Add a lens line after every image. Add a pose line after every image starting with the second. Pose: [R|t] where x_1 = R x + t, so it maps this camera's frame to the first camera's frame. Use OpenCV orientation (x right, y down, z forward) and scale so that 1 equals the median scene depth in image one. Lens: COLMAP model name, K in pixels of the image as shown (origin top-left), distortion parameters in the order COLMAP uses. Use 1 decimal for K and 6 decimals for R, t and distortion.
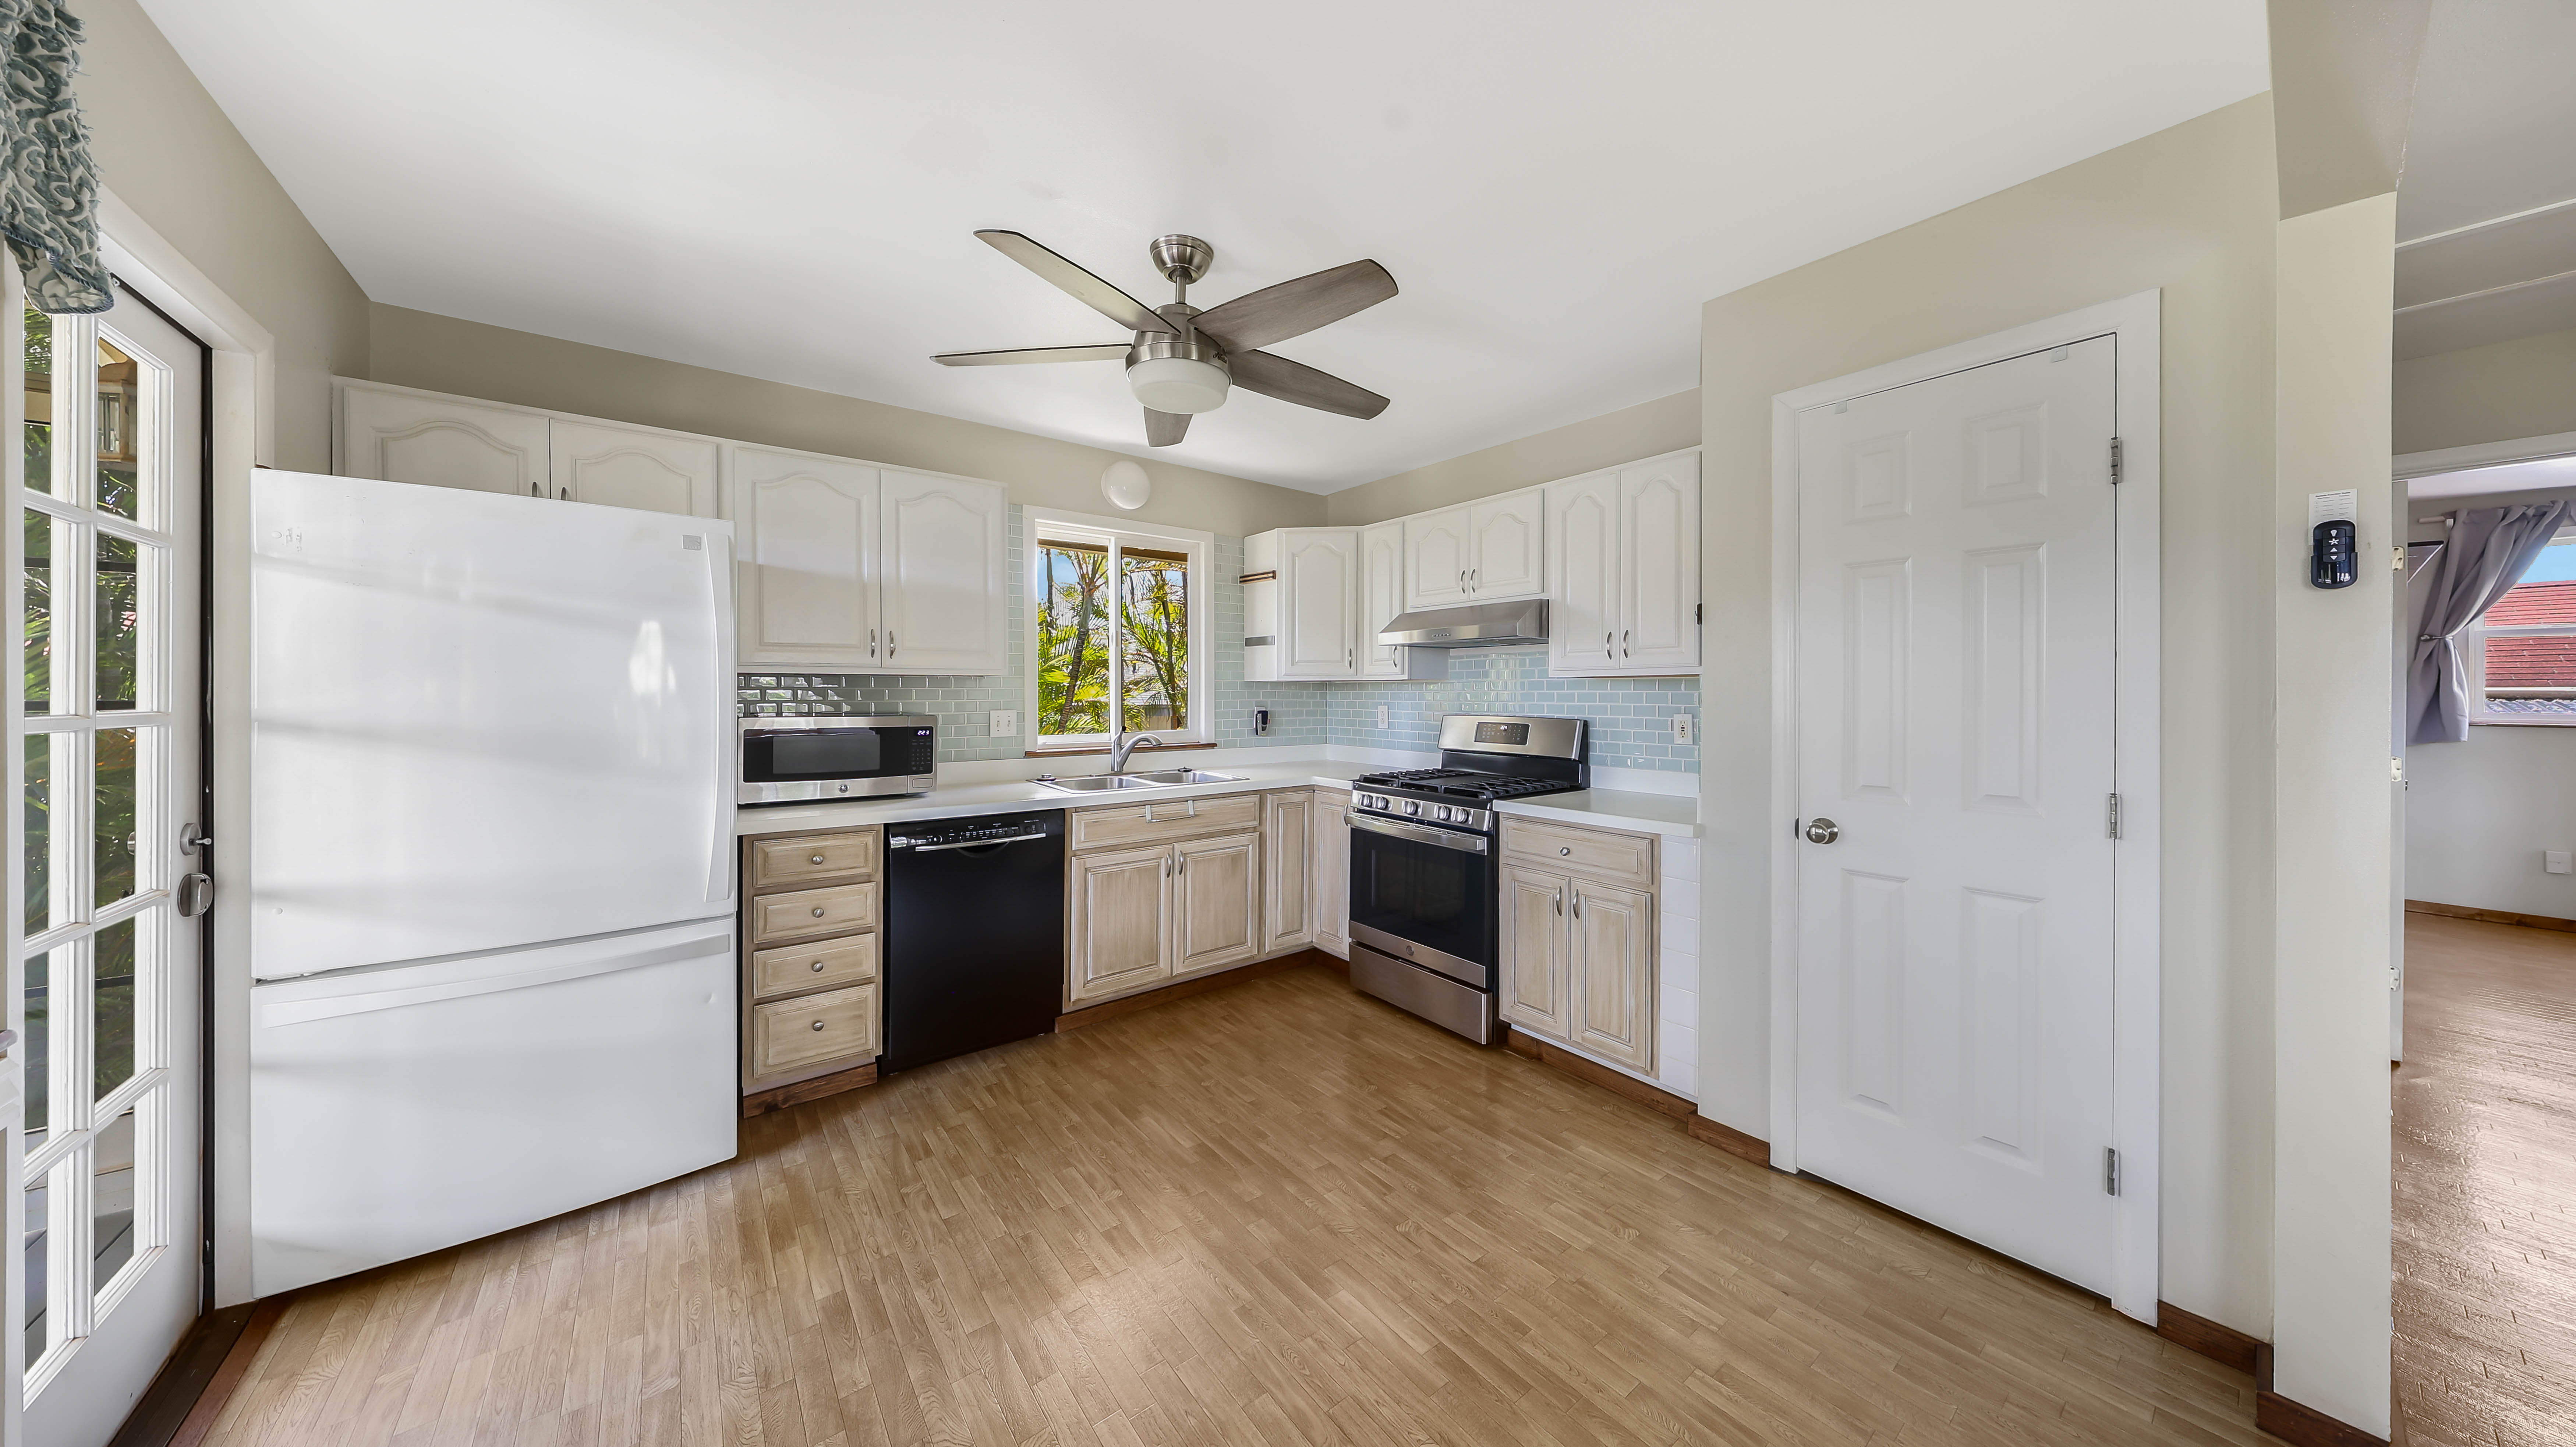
lens RADIAL K [[818.6, 0, 1275.1], [0, 818.6, 704.6], [0, 0, 1]] dist [0.032633, -0.000171]
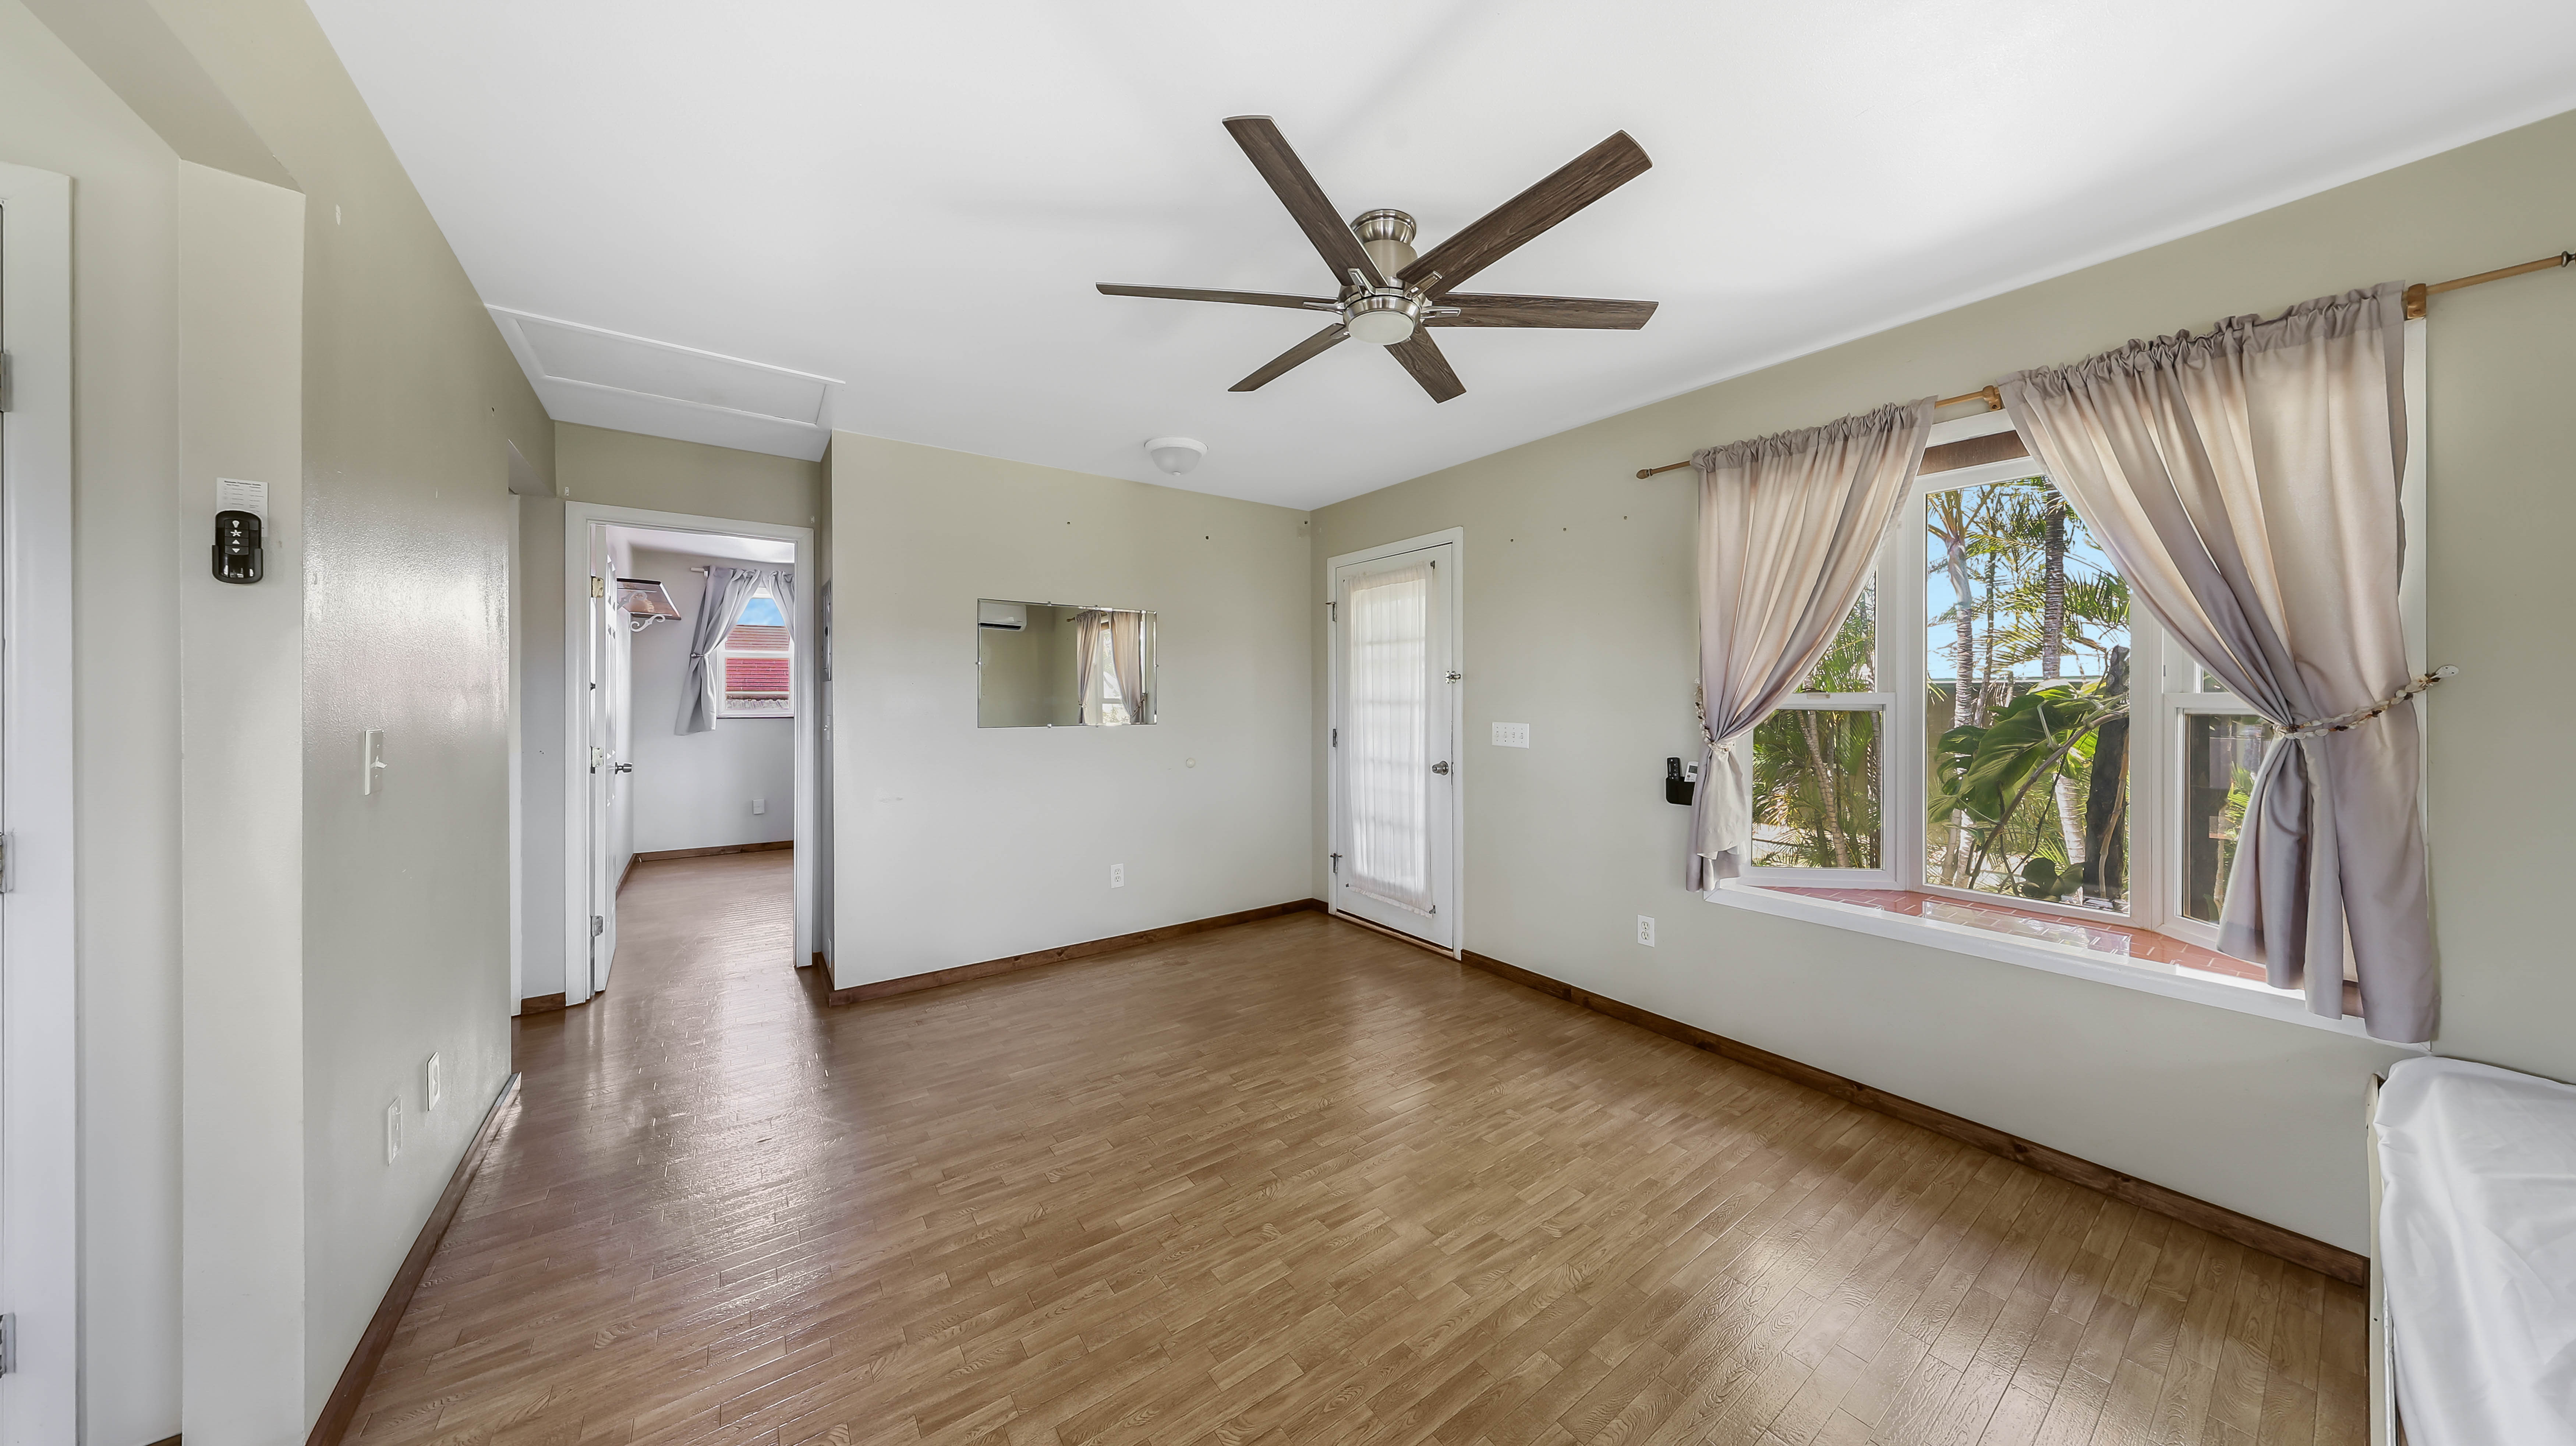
lens RADIAL K [[776.4, 0, 1294.1], [0, 776.4, 700.6], [0, 0, 1]] dist [-0.005597, 0.000780]
pose [[0.033002, -0.007487, 0.999427, 0.249233], [0.015658, 0.999853, 0.006973, 0.003937], [-0.999333, 0.015419, 0.033115, -0.111181]]
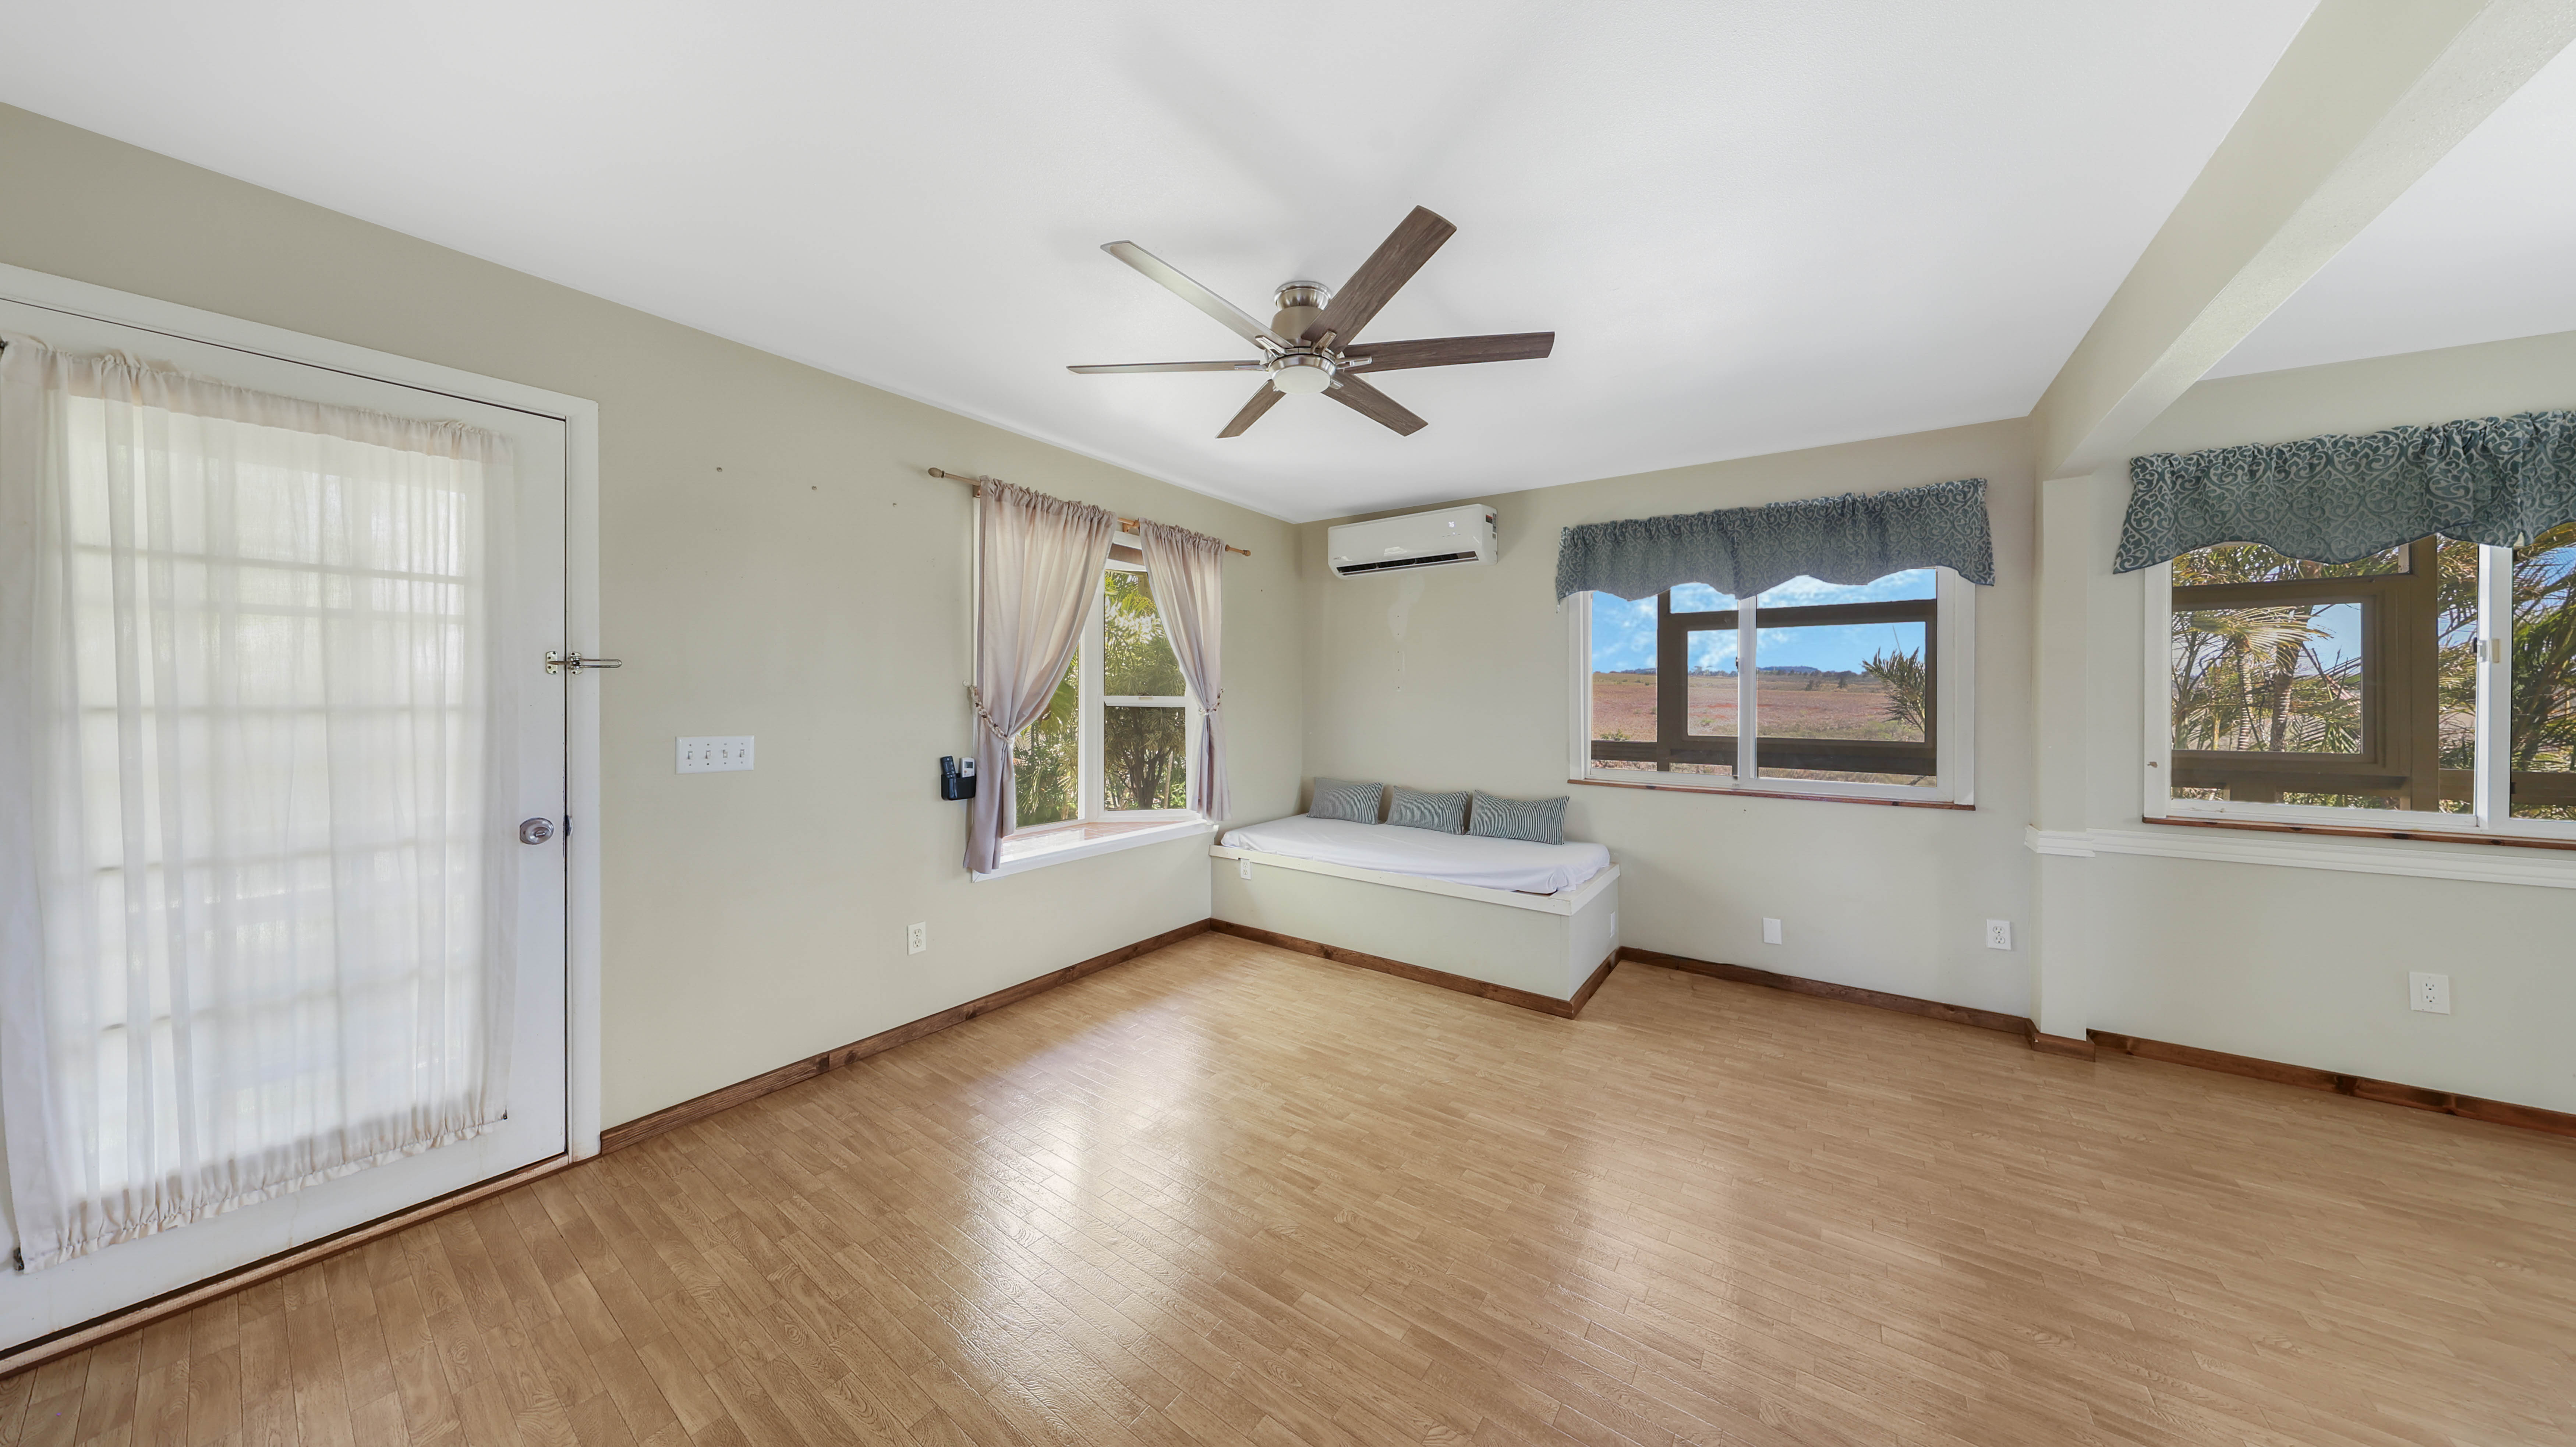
lens RADIAL K [[776.3, 0, 1281.6], [0, 776.3, 702.0], [0, 0, 1]] dist [-0.005597, 0.000780]
pose [[-0.959350, -0.002838, -0.282205, 1.210273], [-0.008793, 0.999765, 0.019836, -0.005961], [0.282082, 0.021511, -0.959149, 0.610880]]
